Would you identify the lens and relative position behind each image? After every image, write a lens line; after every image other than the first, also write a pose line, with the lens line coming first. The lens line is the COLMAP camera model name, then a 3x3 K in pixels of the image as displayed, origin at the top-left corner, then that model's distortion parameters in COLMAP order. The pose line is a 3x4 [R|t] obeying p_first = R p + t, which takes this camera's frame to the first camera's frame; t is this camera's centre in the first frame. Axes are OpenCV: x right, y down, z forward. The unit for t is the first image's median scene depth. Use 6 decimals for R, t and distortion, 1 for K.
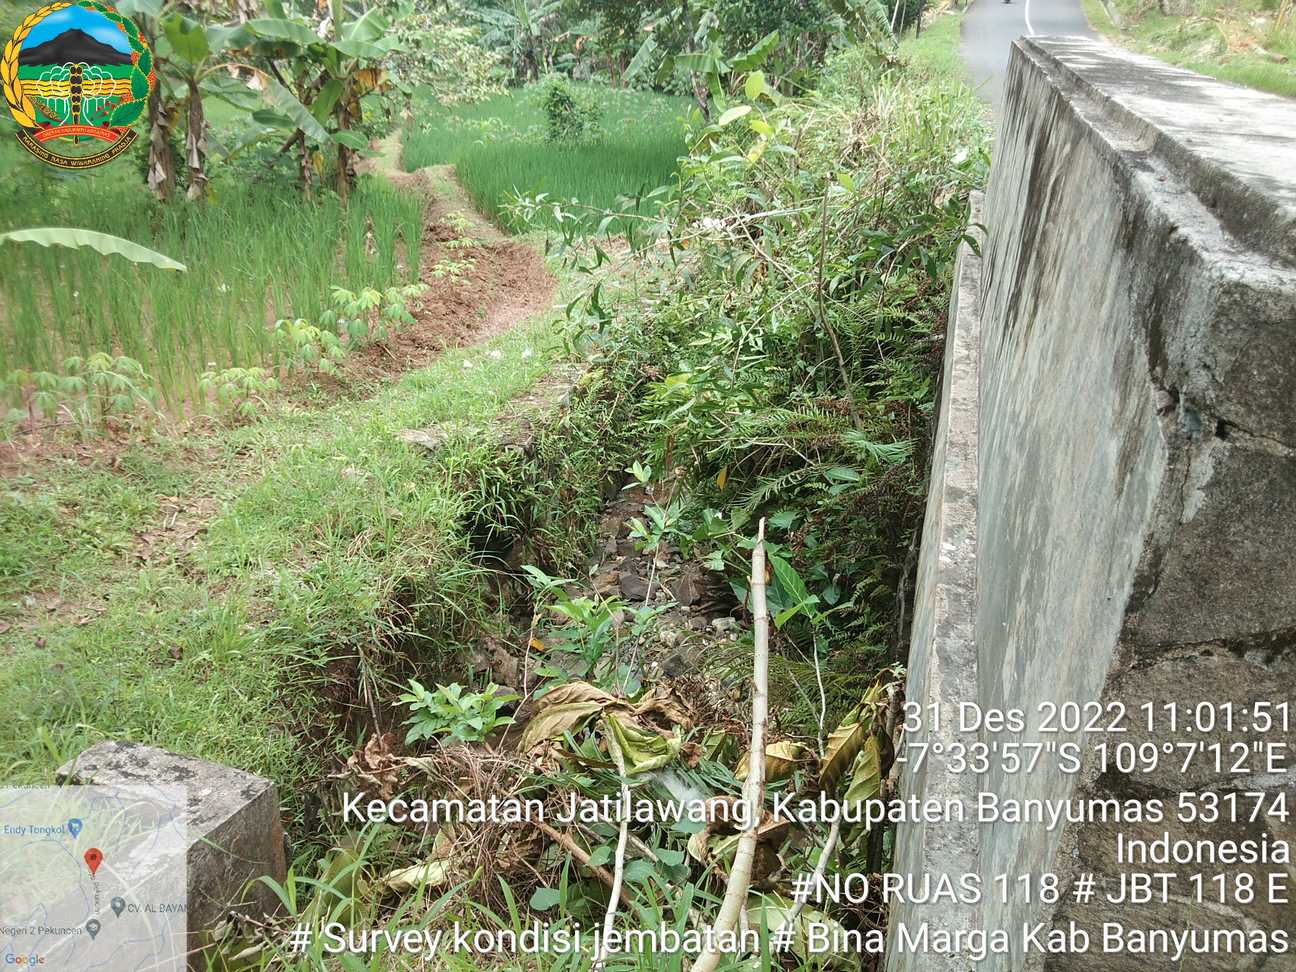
lens RADIAL K [[1101.5, 0, 648.0], [0, 1101.5, 486.0], [0, 0, 1]] dist [0.101527, -0.200025]
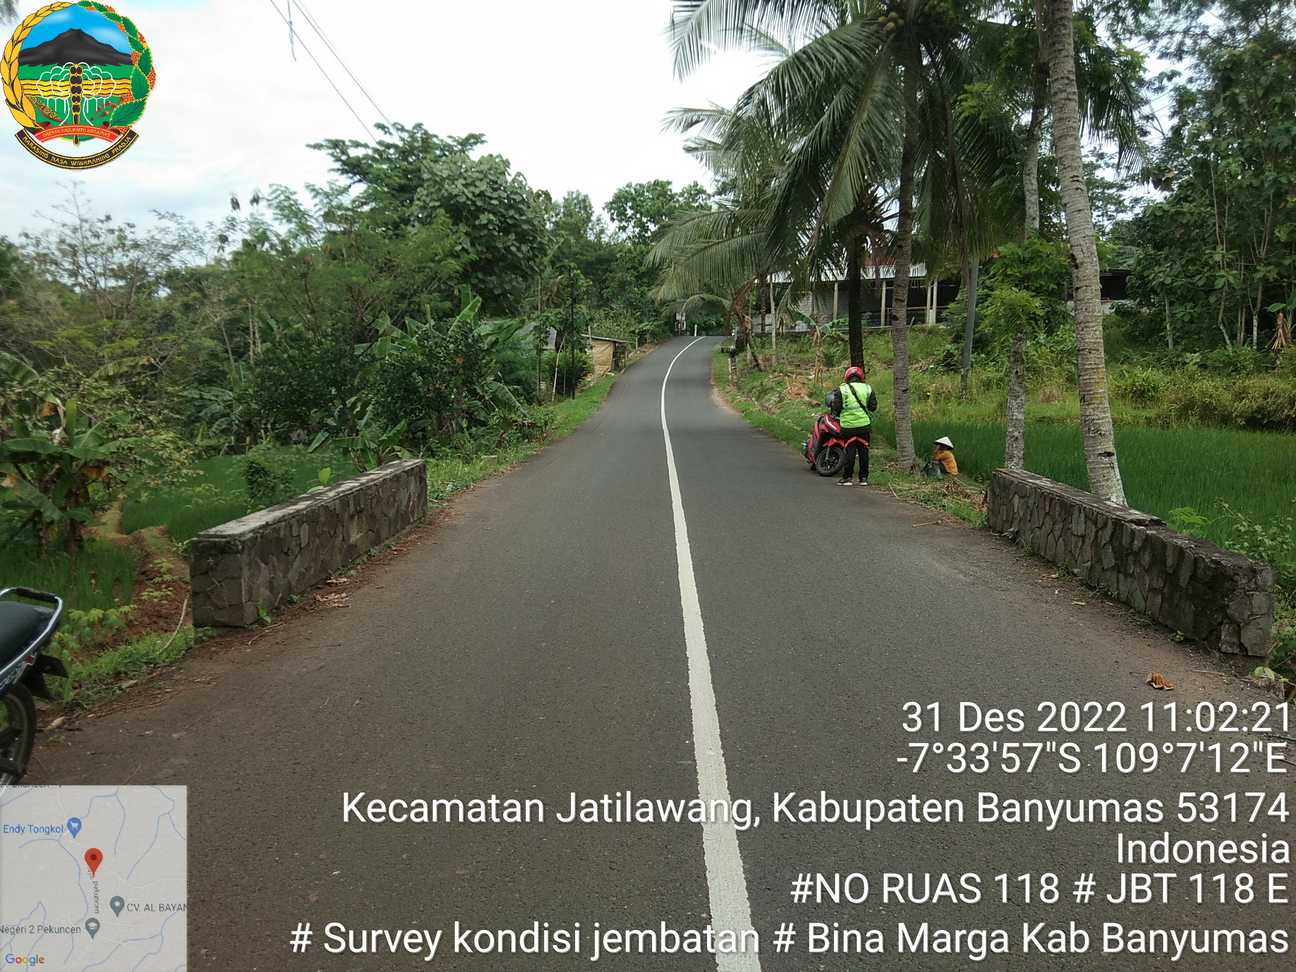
lens RADIAL K [[1101.5, 0, 648.0], [0, 1101.5, 486.0], [0, 0, 1]] dist [0.101527, -0.200025]
pose [[0.971340, -0.066541, 0.228188, 0.091371], [0.129491, 0.953186, -0.273256, 0.108623], [-0.199323, 0.294973, 0.934485, -0.389892]]
